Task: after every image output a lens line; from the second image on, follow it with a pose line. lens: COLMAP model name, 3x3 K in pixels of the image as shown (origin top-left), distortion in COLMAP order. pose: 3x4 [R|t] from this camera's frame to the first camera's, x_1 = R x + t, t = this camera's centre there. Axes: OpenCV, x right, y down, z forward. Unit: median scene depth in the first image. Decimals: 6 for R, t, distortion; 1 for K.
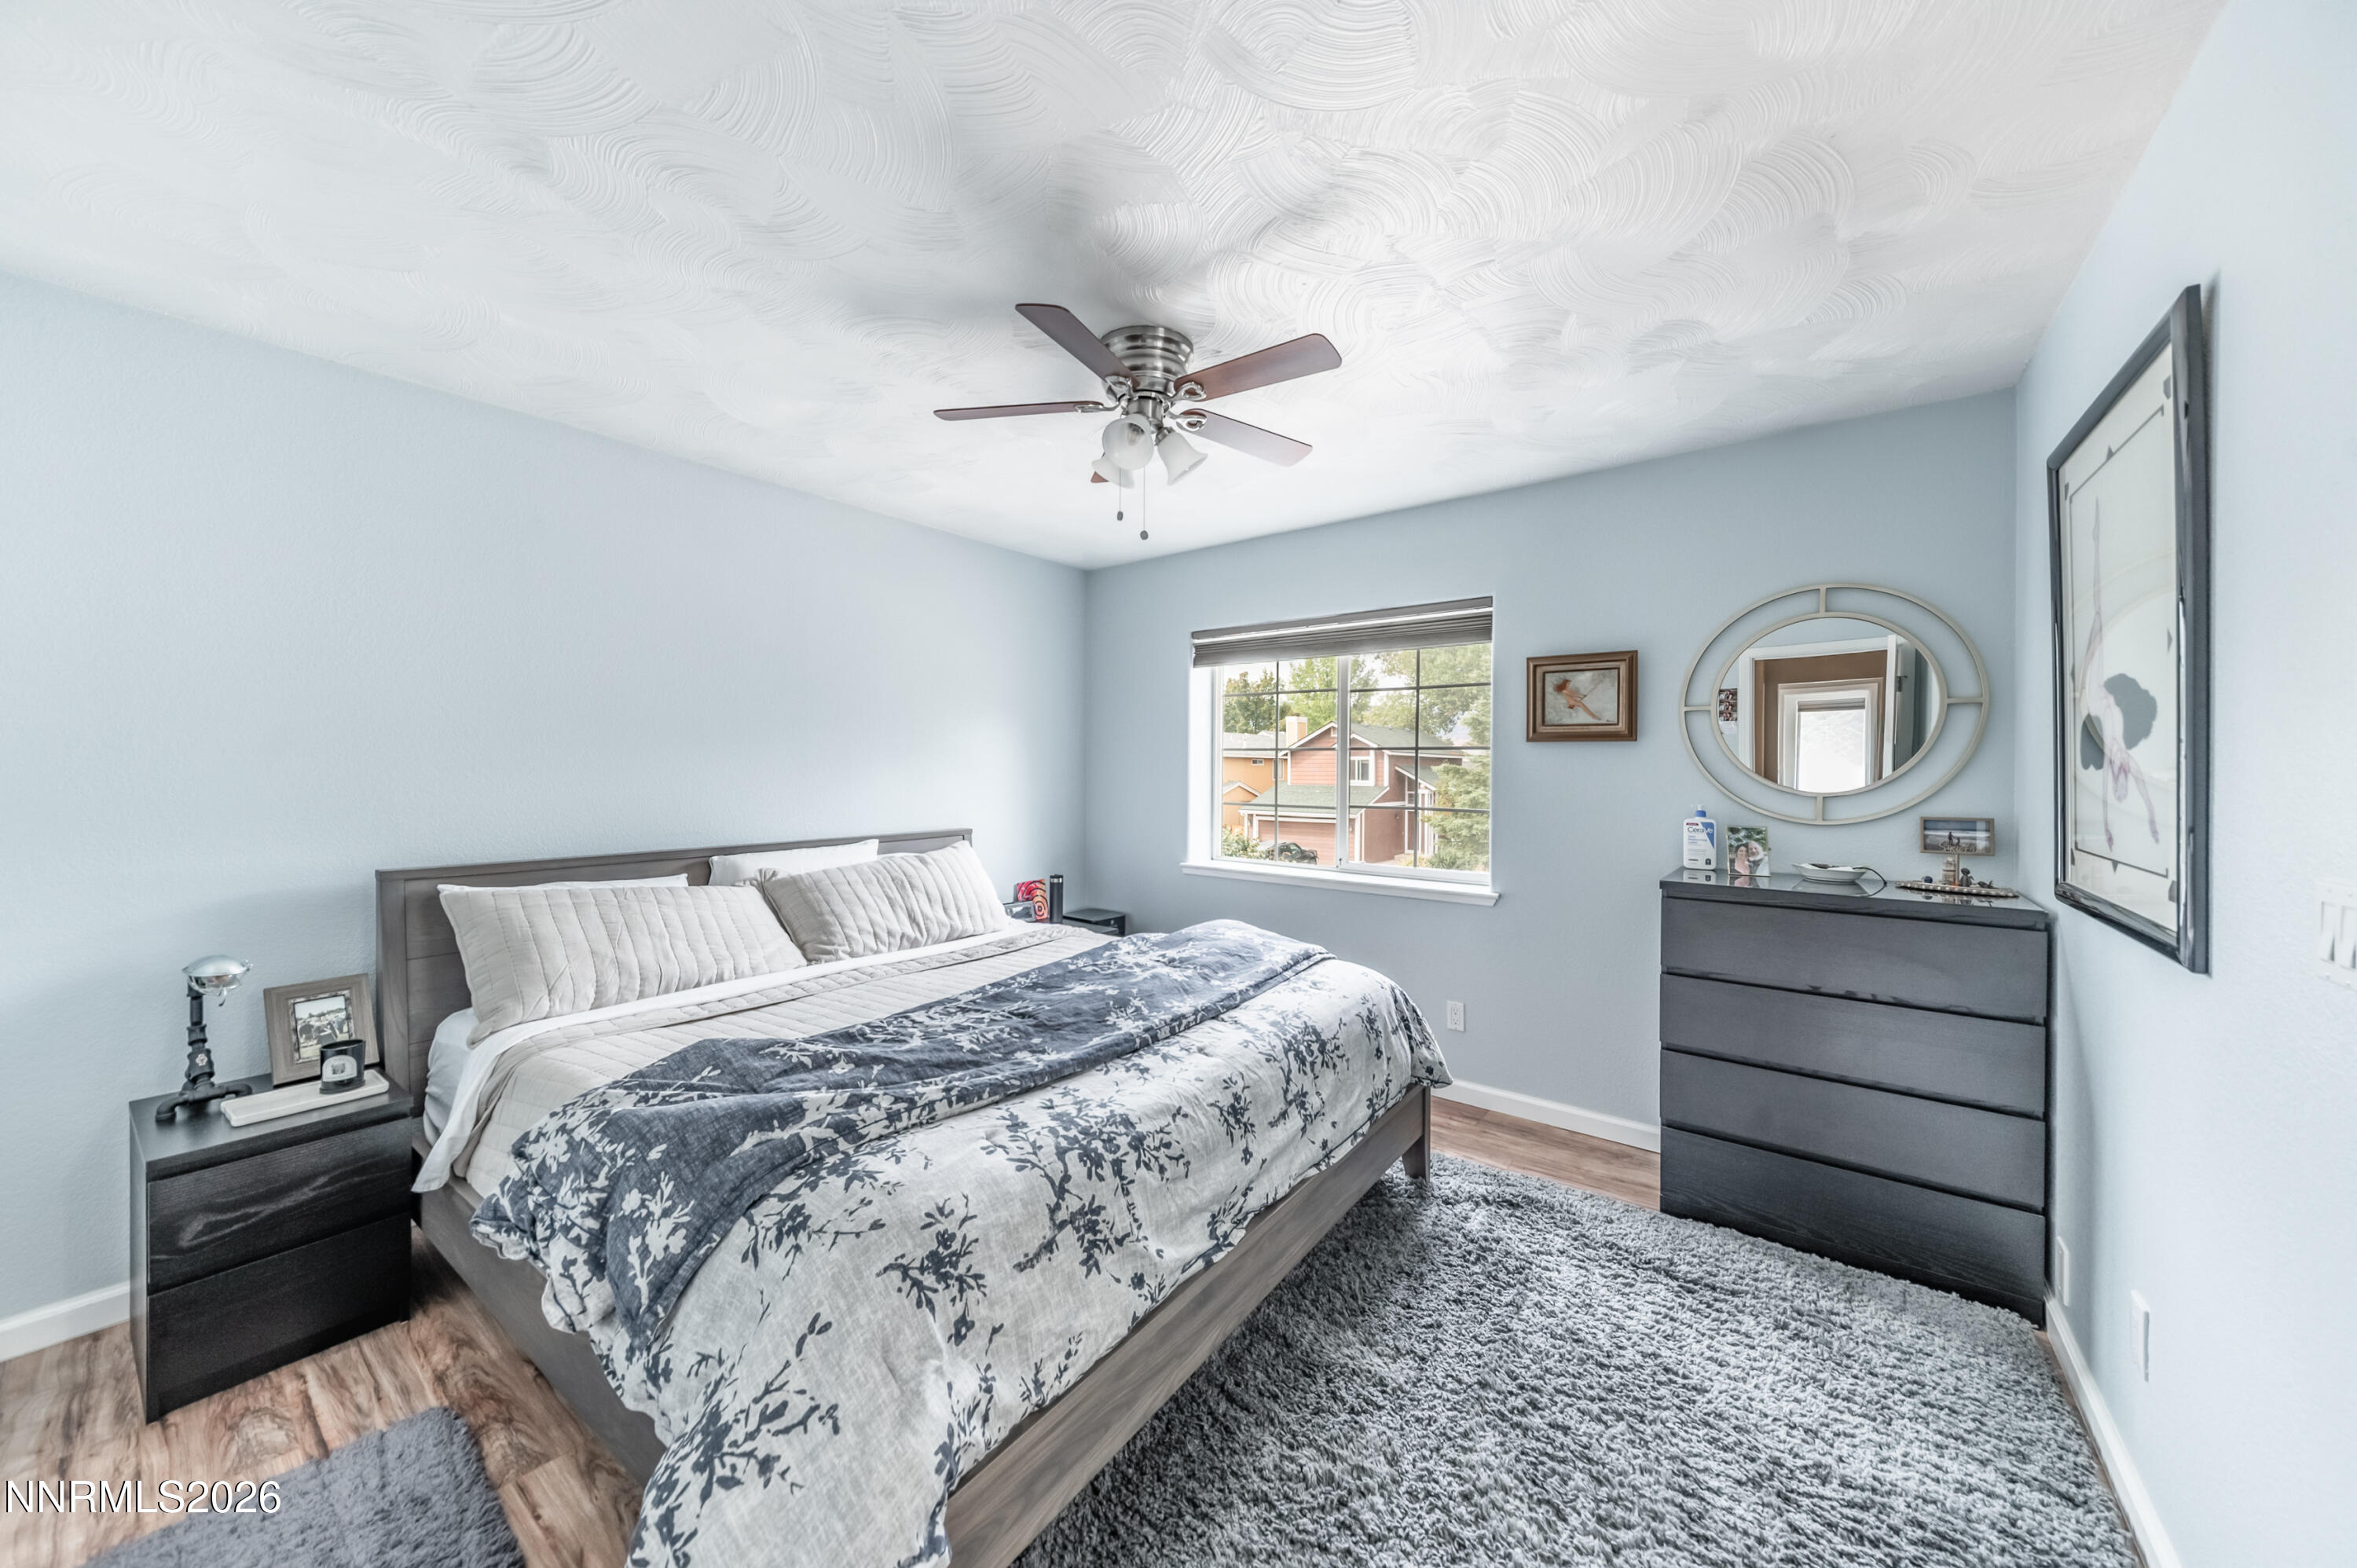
lens RADIAL K [[827.3, 0, 1169.5], [0, 827.3, 788.5], [0, 0, 1]] dist [0.002390, 0.000013]
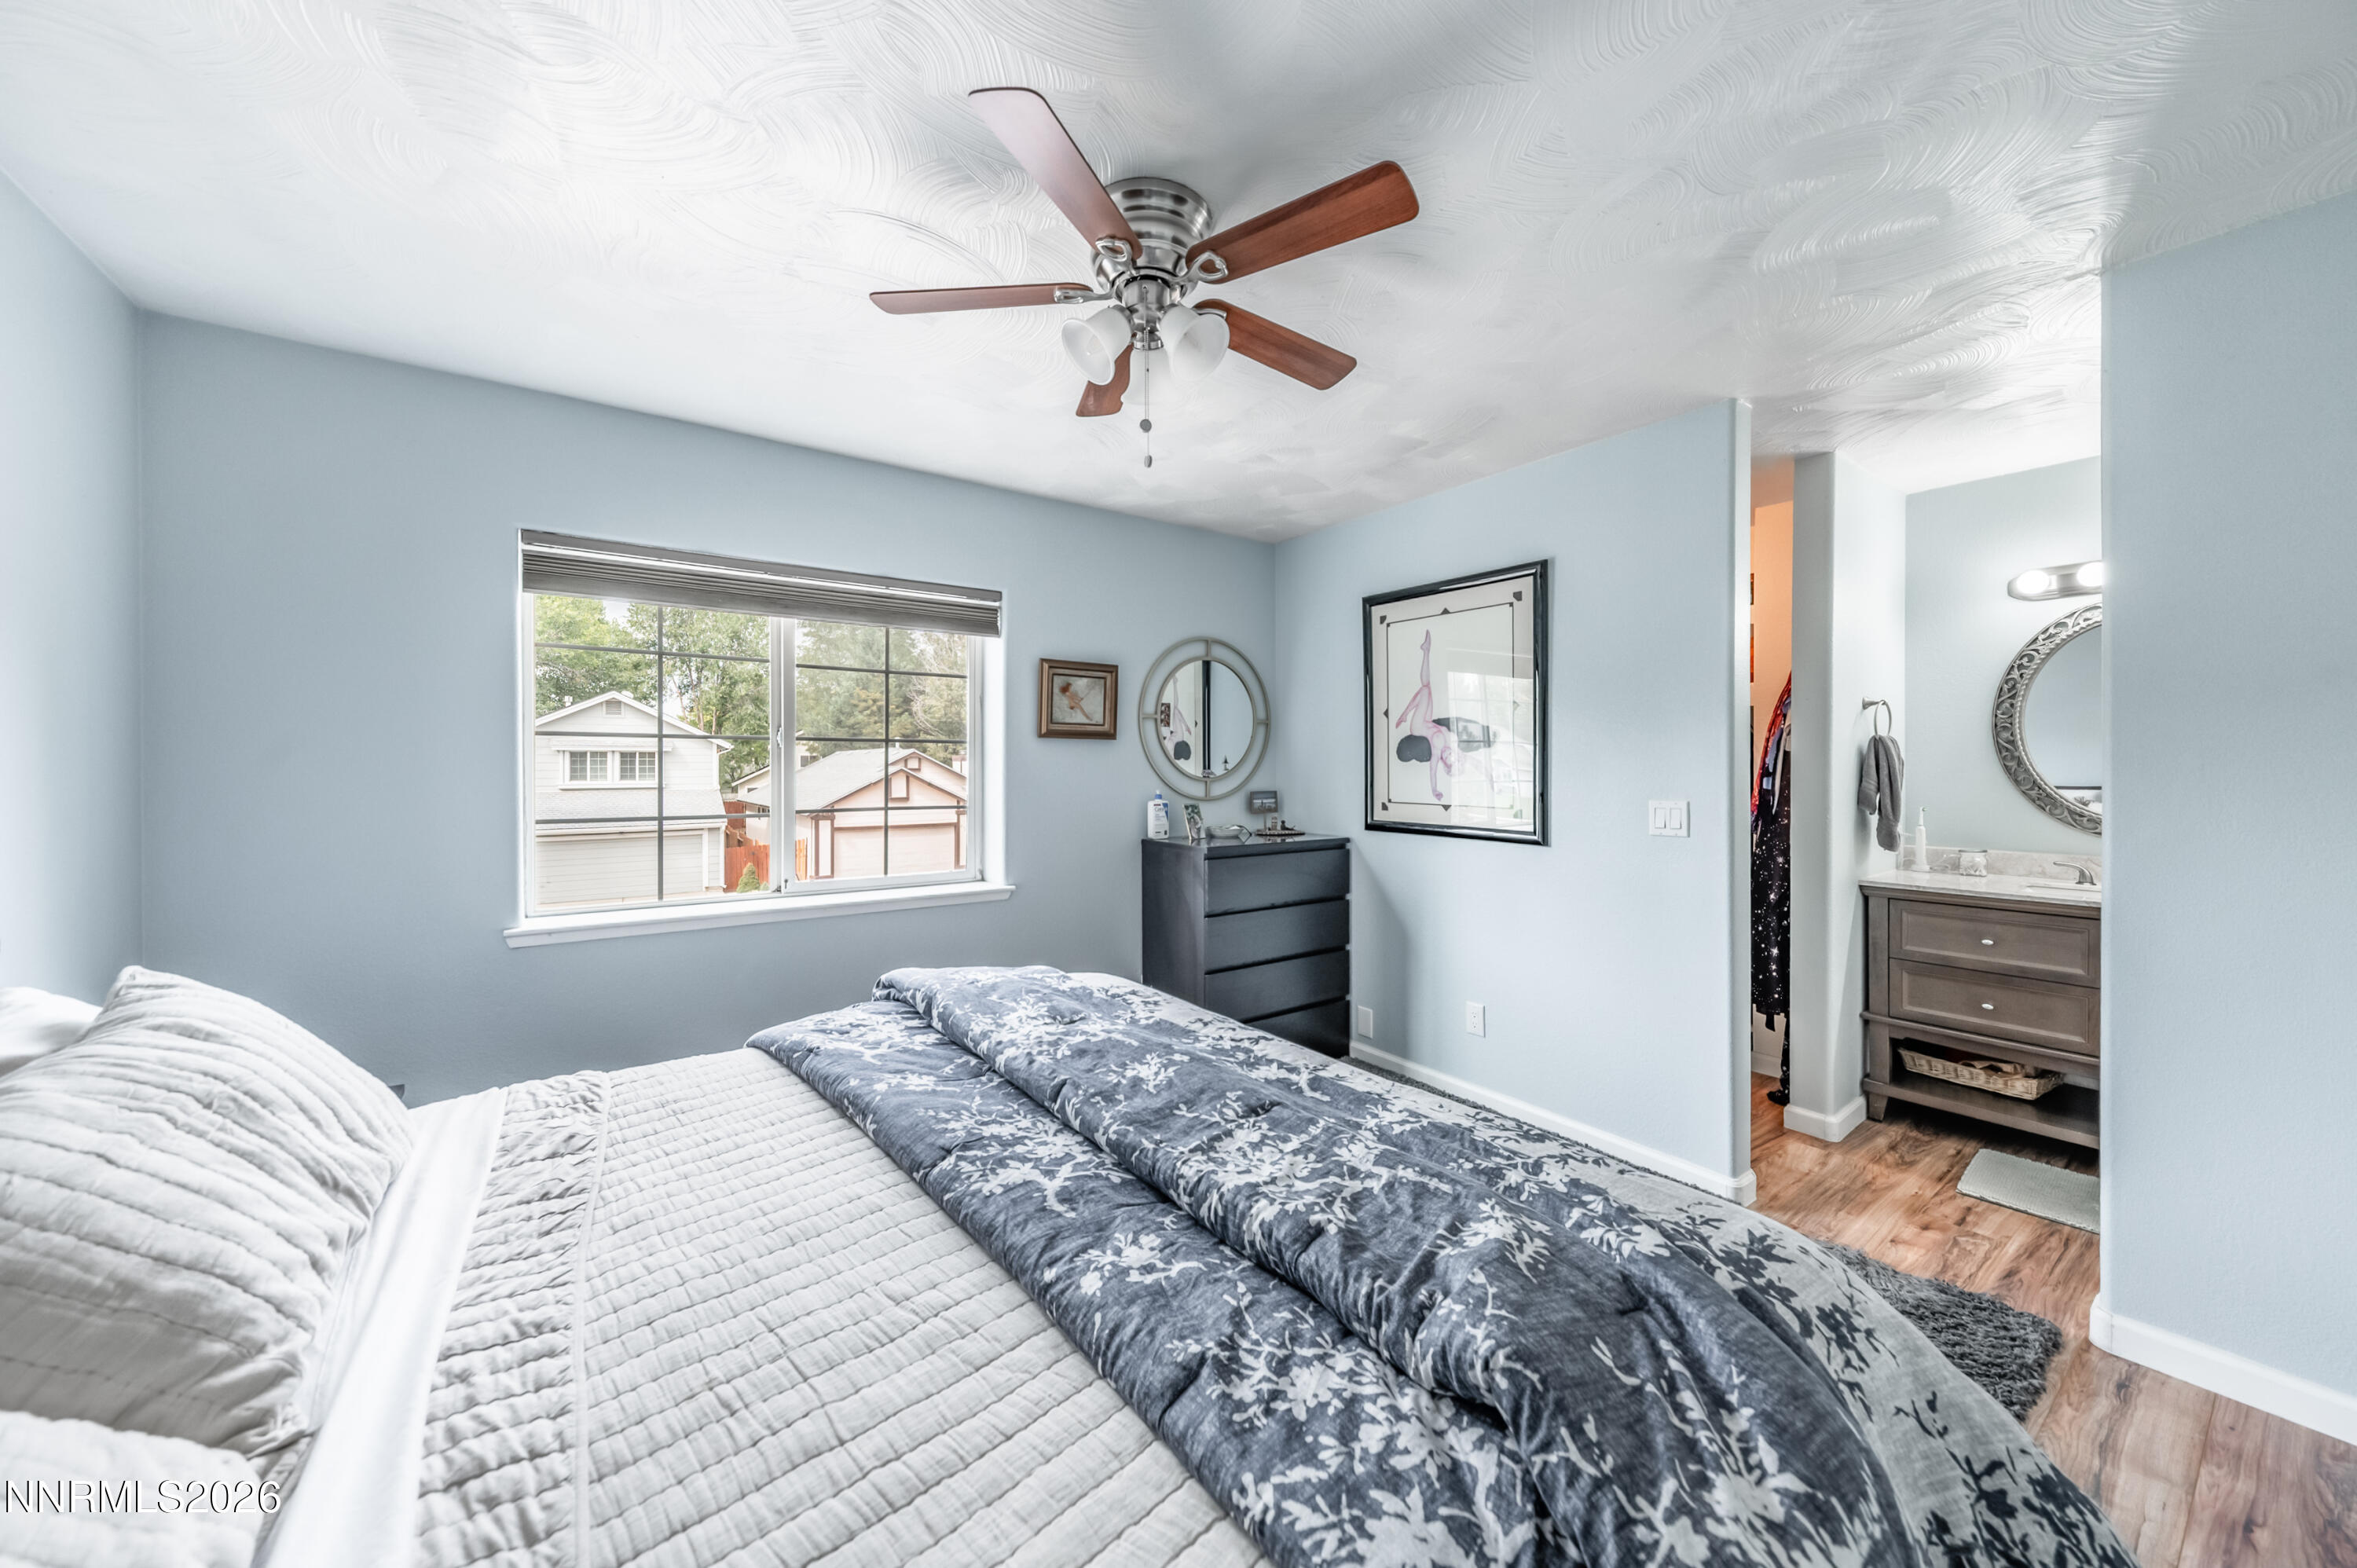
lens RADIAL K [[827.3, 0, 1169.5], [0, 827.3, 788.5], [0, 0, 1]] dist [0.002390, 0.000013]
pose [[0.285938, -0.032371, 0.957701, -0.583408], [0.025948, 0.999324, 0.026031, -0.015415], [-0.957897, 0.017407, 0.286585, 0.578965]]
